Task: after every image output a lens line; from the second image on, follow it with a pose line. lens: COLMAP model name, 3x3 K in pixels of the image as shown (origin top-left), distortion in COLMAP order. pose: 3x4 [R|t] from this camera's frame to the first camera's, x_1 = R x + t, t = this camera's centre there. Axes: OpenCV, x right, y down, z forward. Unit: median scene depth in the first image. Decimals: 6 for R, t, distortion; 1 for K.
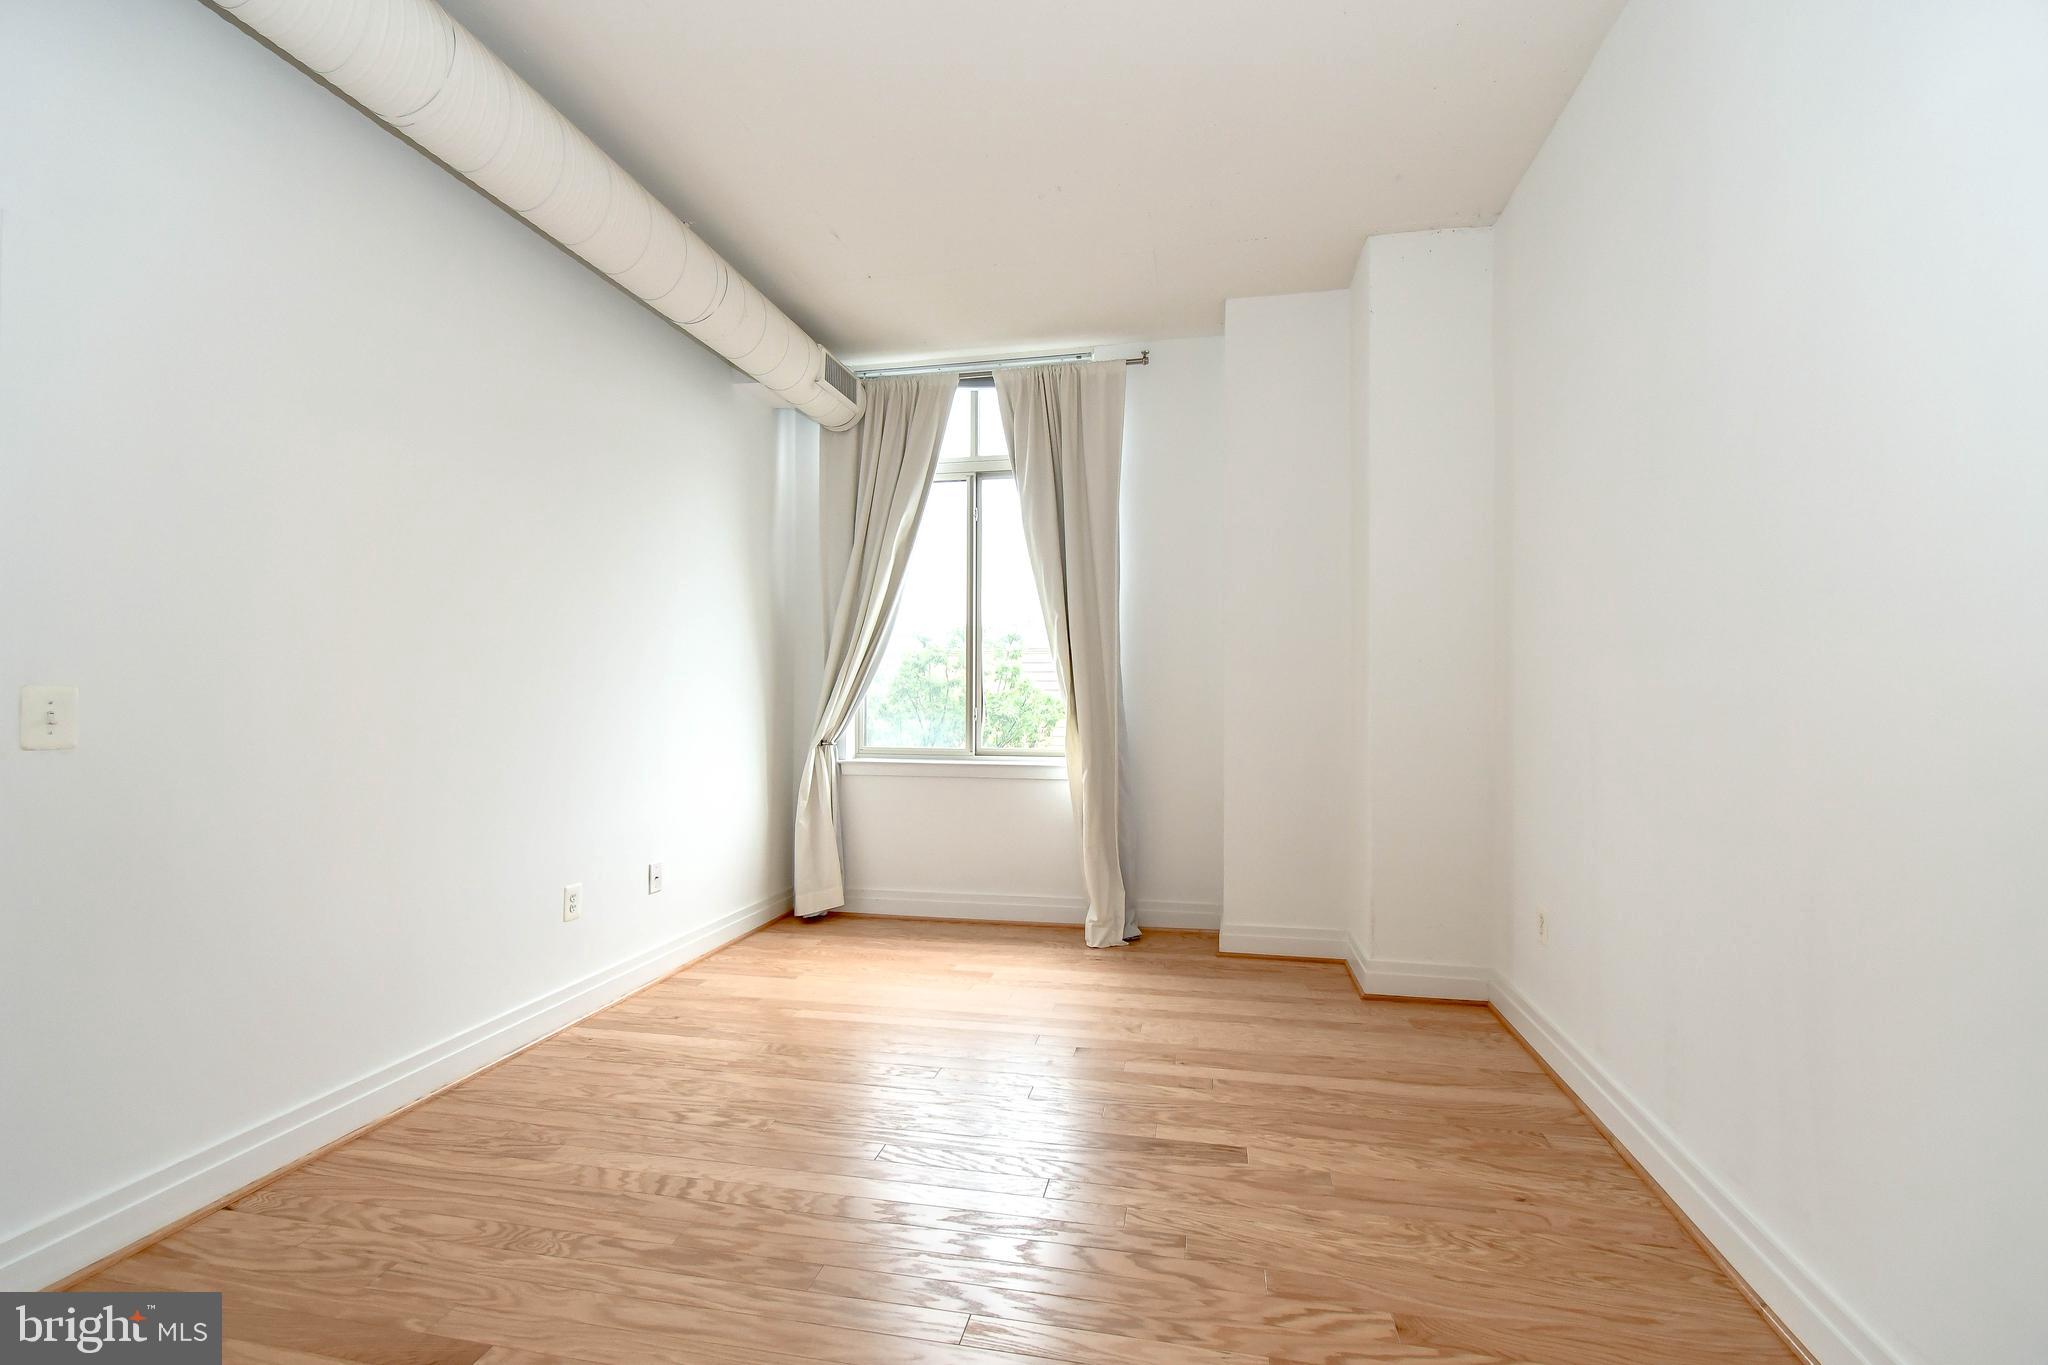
lens RADIAL K [[903.4, 0, 1020.8], [0, 903.4, 681.9], [0, 0, 1]] dist [0.001563, 0.000458]
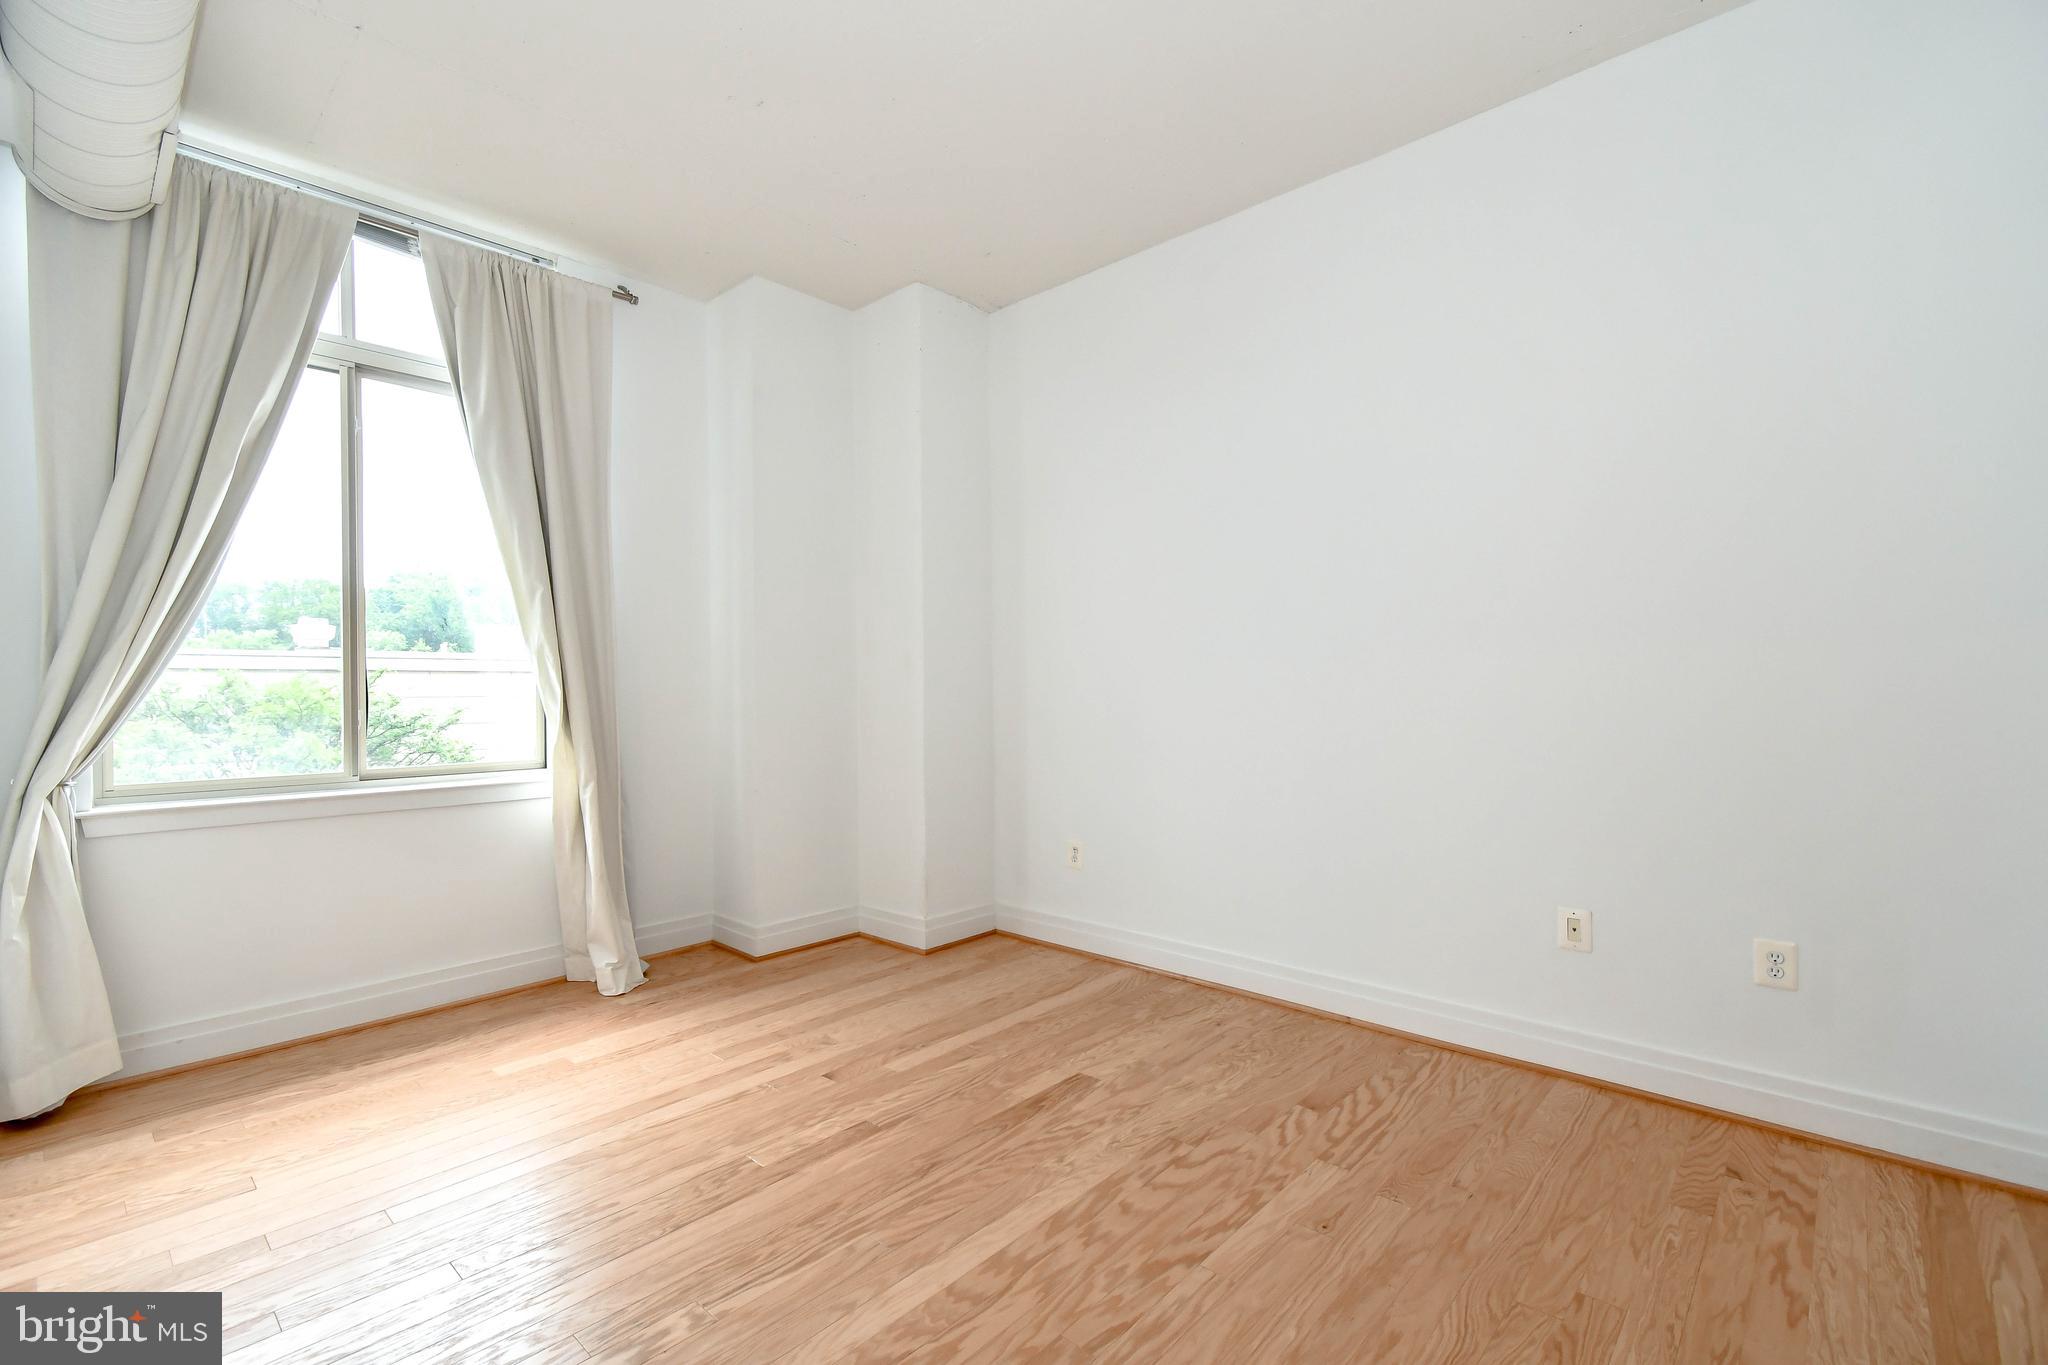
lens RADIAL K [[903.4, 0, 1017.8], [0, 903.4, 685.3], [0, 0, 1]] dist [0.001563, 0.000458]
pose [[0.510468, -0.001895, 0.859895, -0.678122], [-0.003269, 0.999986, 0.004144, 0.008462], [-0.859890, -0.004926, 0.510455, 0.404922]]
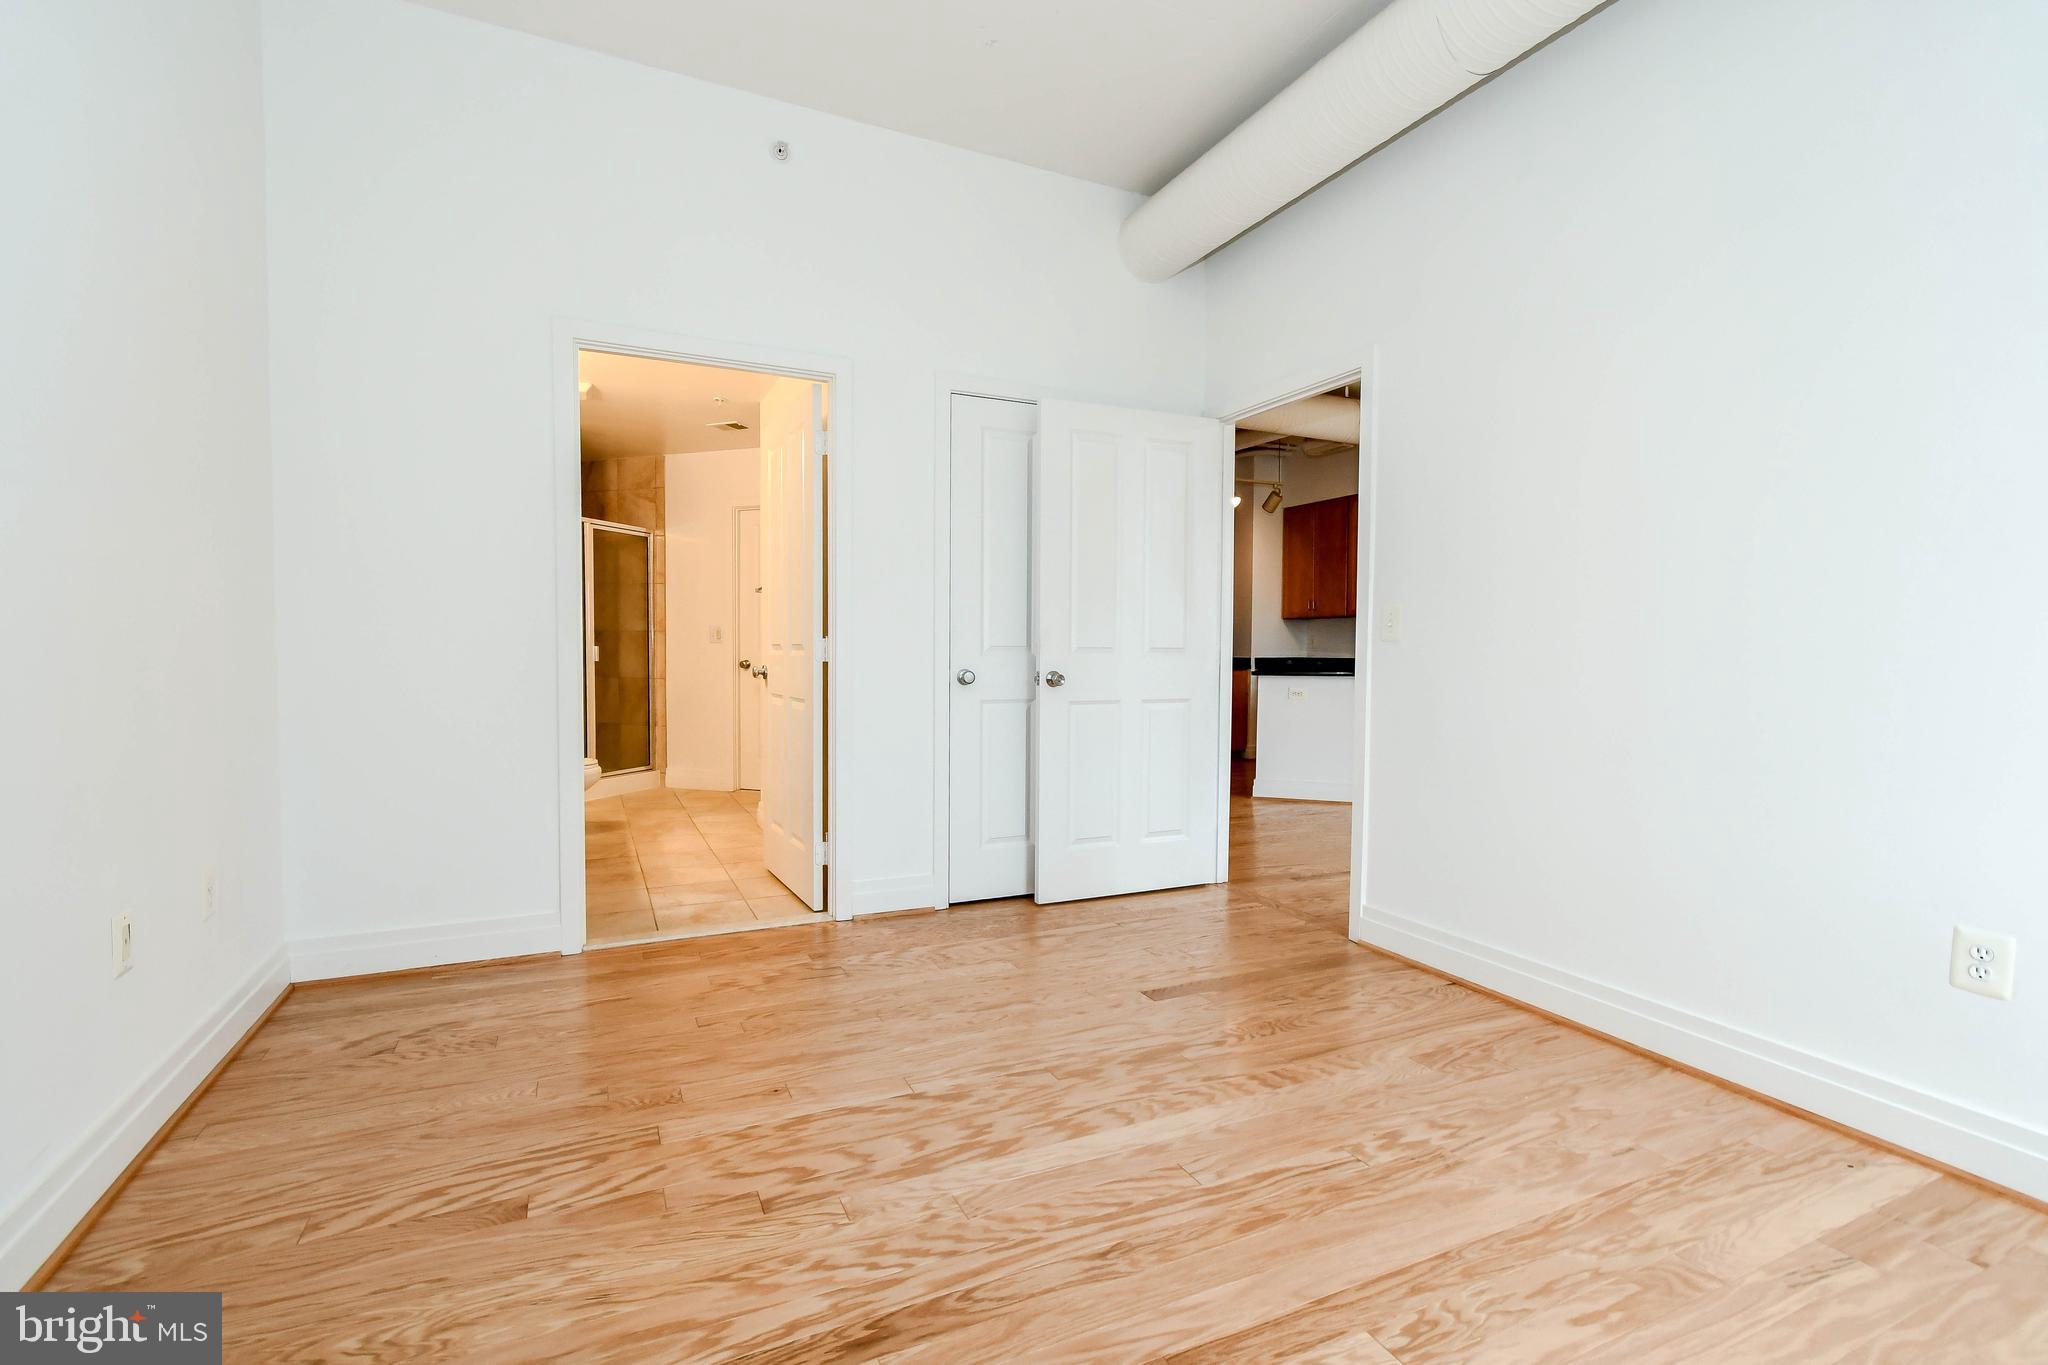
lens RADIAL K [[903.4, 0, 1018.9], [0, 903.4, 679.5], [0, 0, 1]] dist [0.001563, 0.000458]
pose [[-0.798467, 0.012204, -0.601915, 0.352078], [-0.000611, 0.999778, 0.021080, 0.072921], [0.602038, 0.017199, -0.798282, 1.289911]]
